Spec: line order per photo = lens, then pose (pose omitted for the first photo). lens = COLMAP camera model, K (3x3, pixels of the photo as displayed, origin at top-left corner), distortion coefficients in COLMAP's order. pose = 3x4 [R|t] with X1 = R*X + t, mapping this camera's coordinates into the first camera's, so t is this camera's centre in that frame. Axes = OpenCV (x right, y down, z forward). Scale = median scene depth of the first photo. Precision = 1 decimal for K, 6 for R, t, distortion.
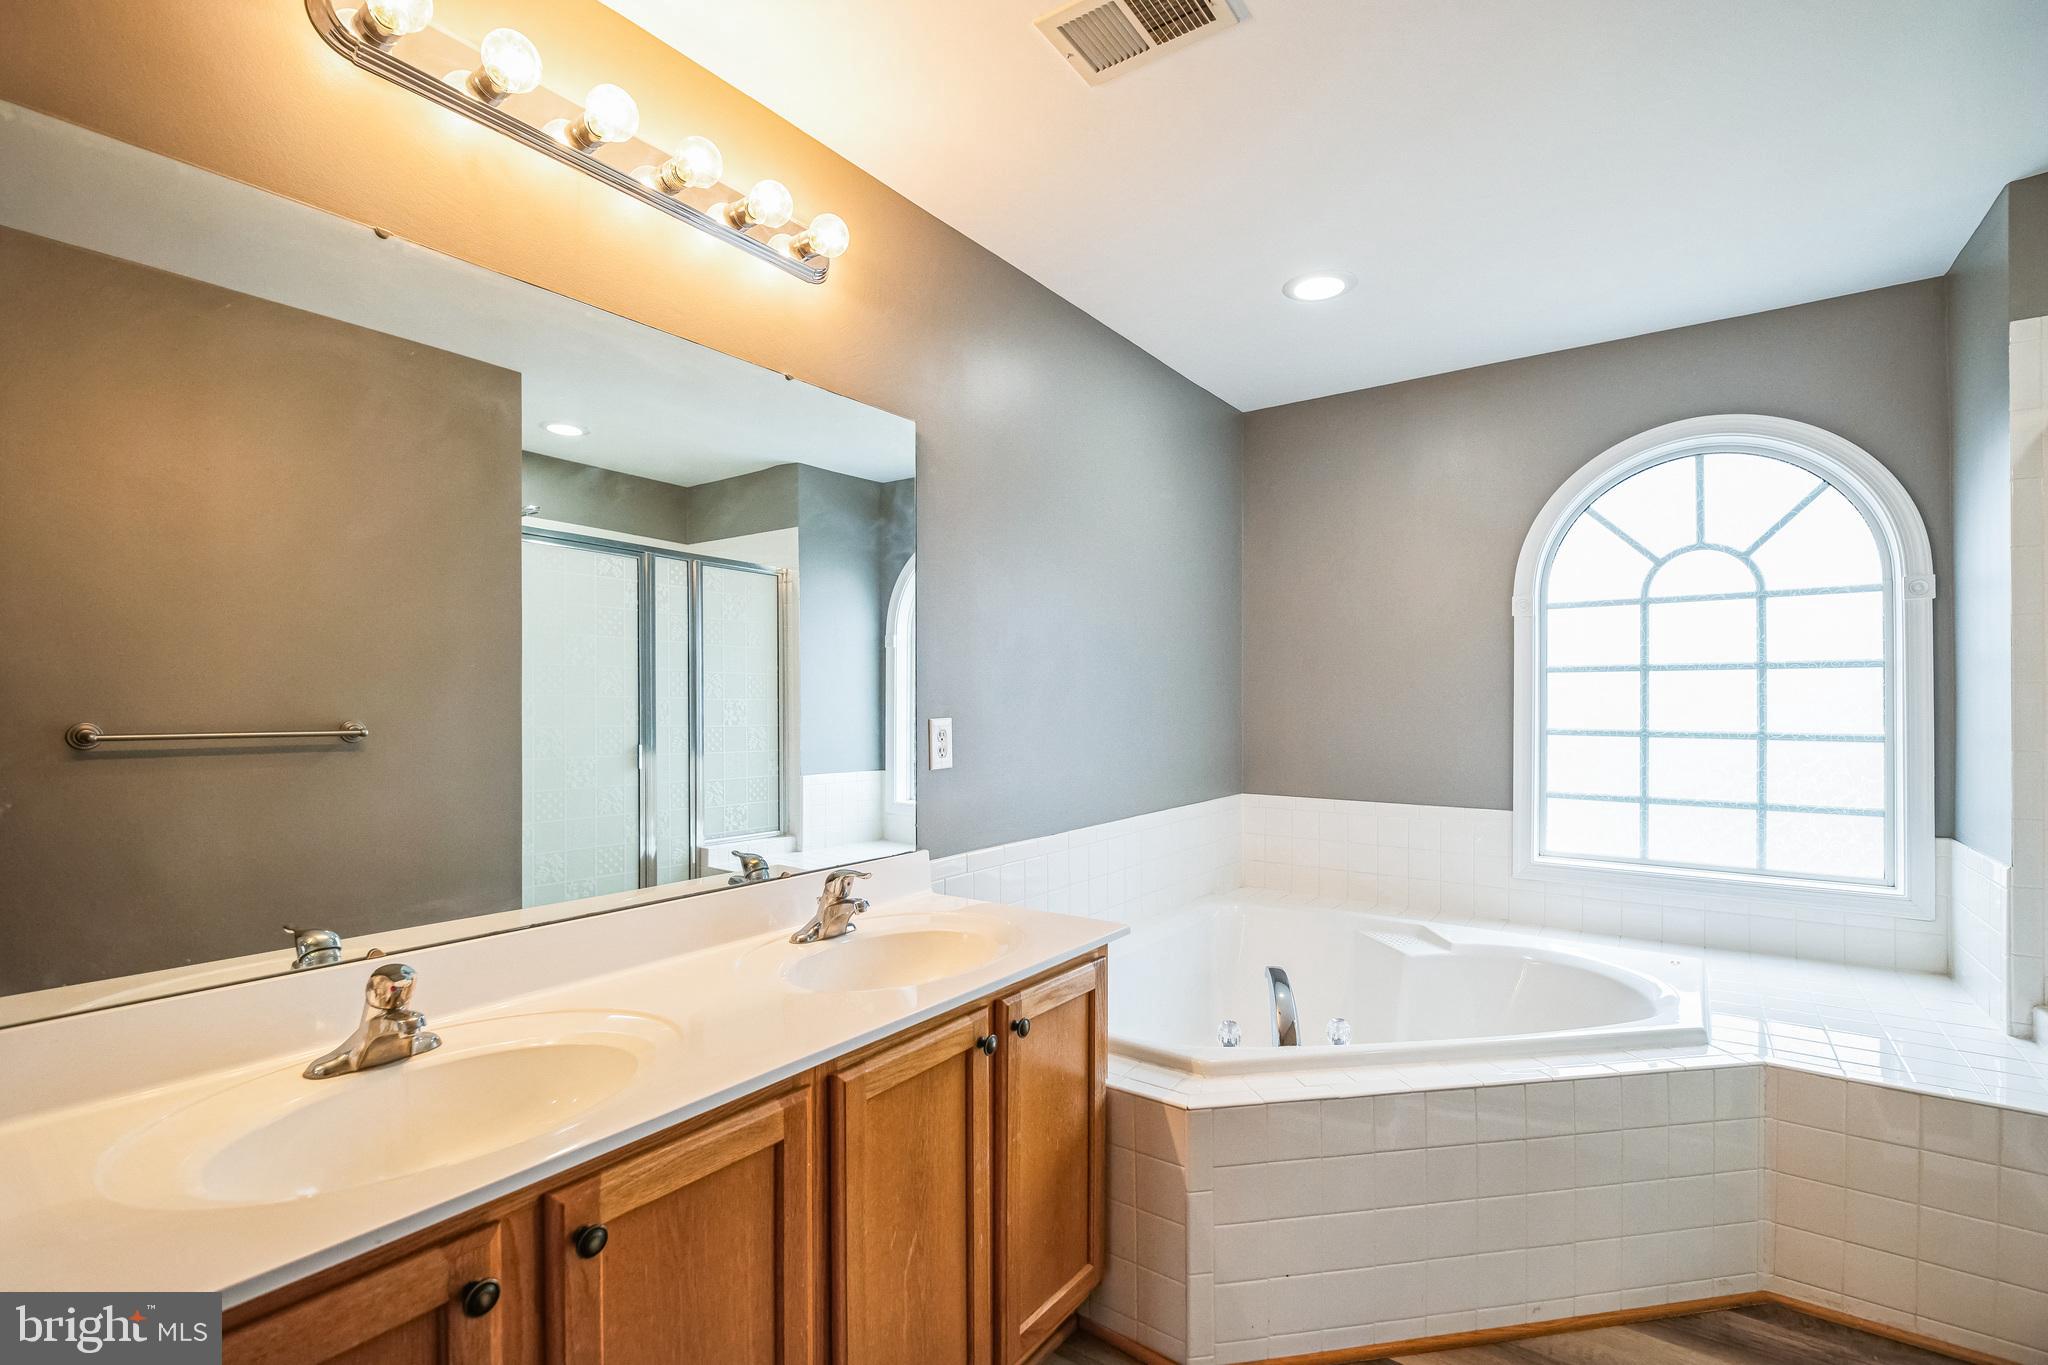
lens RADIAL K [[900.5, 0, 1021.1], [0, 900.5, 693.7], [0, 0, 1]] dist [-0.000582, -0.000992]
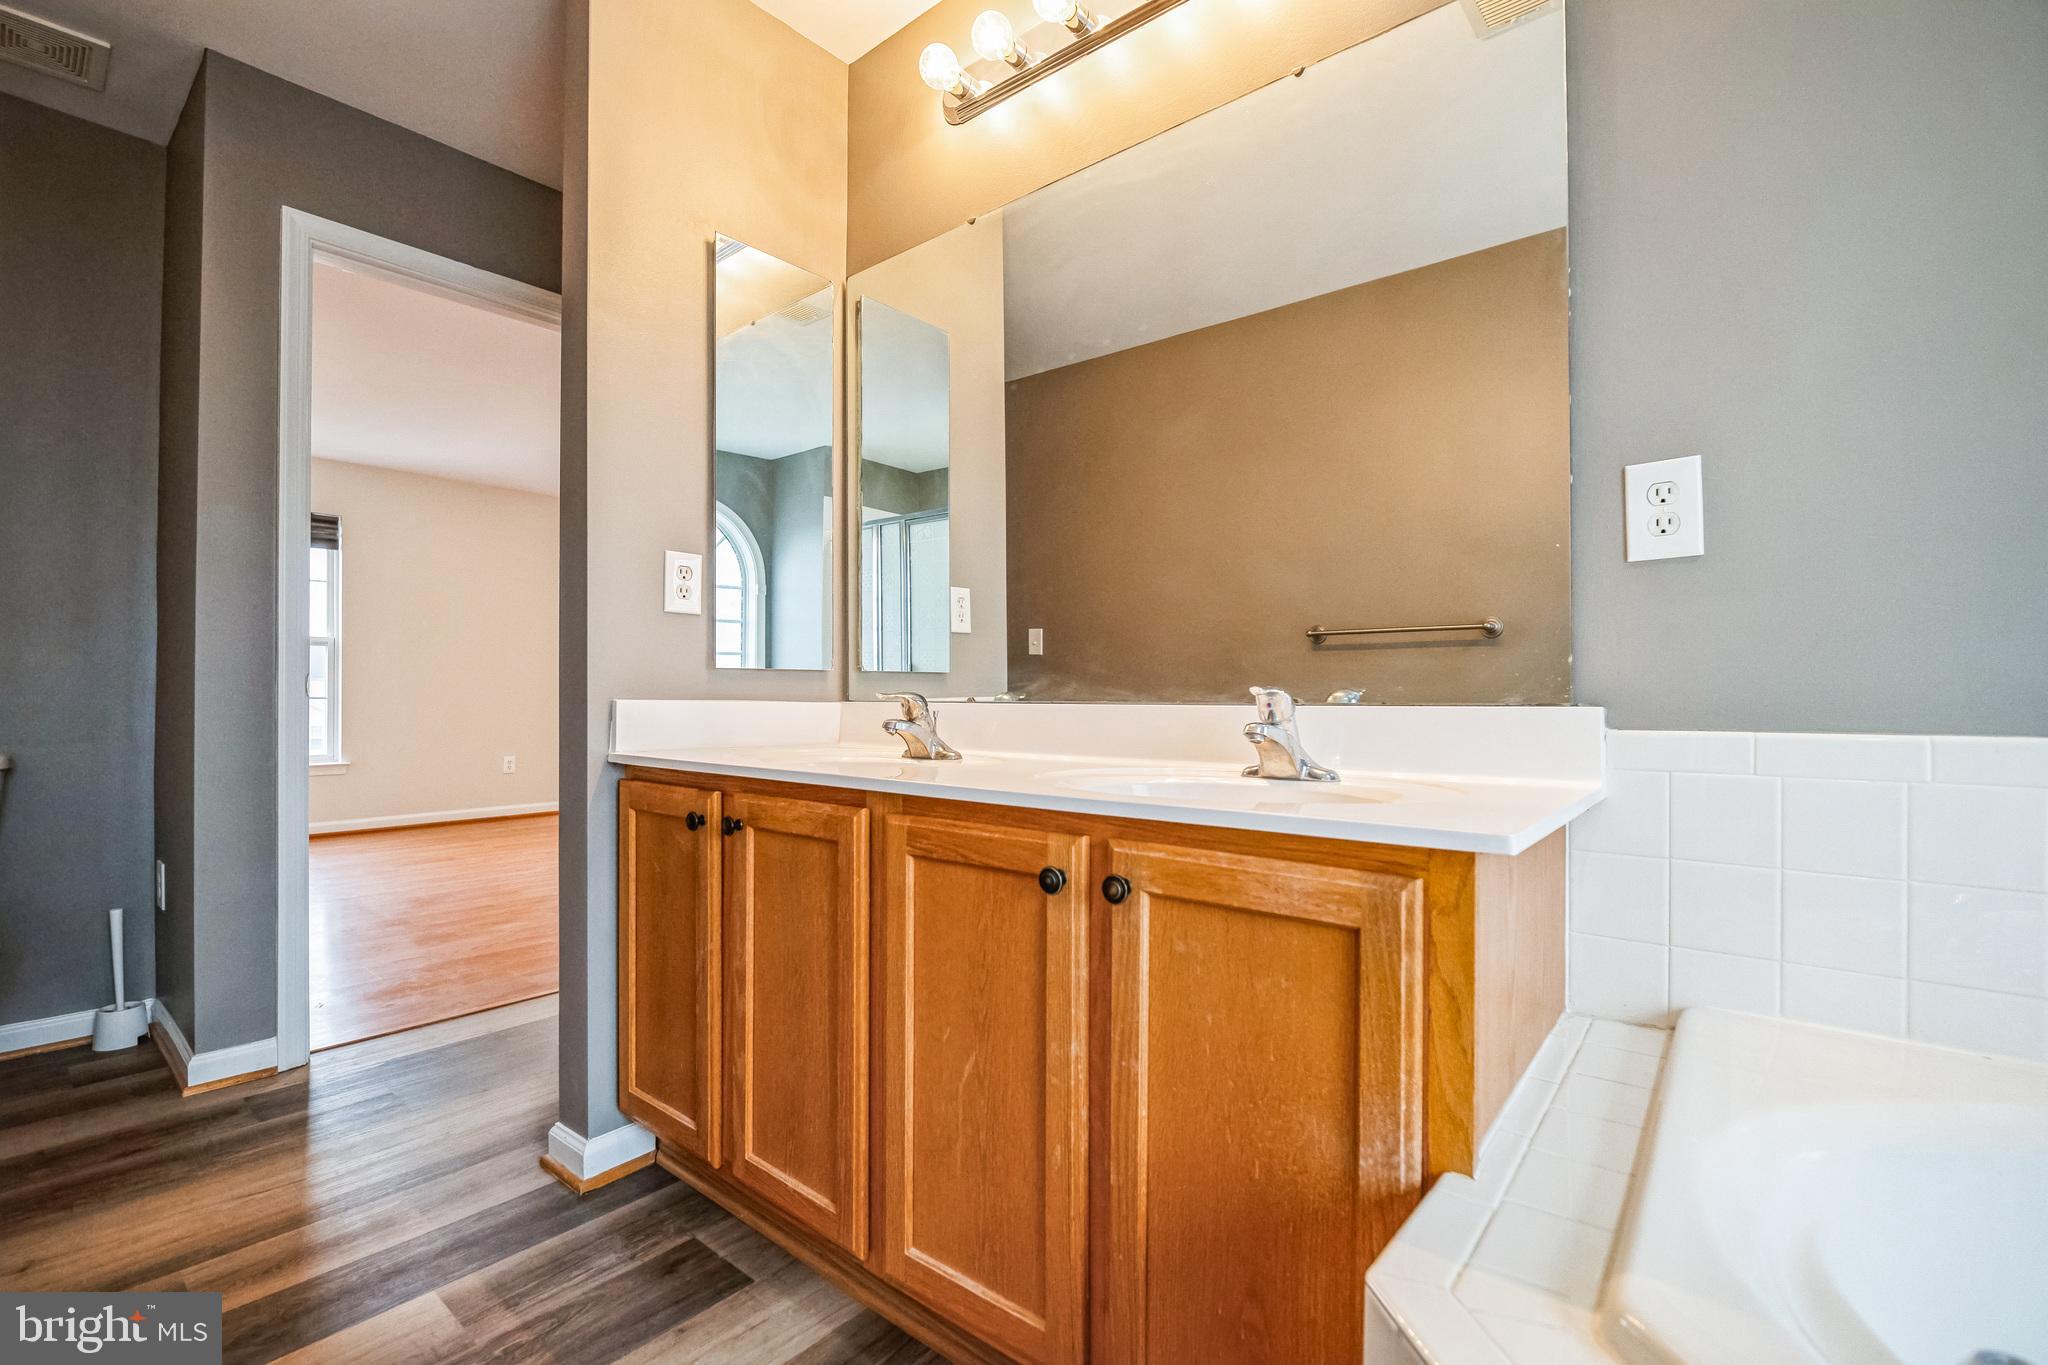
lens RADIAL K [[900.5, 0, 1021.7], [0, 900.5, 690.1], [0, 0, 1]] dist [-0.000582, -0.000992]
pose [[-0.051254, -0.008389, -0.998650, 0.446500], [0.006406, 0.999941, -0.008729, 0.162273], [0.998665, -0.006845, -0.051198, 0.667823]]
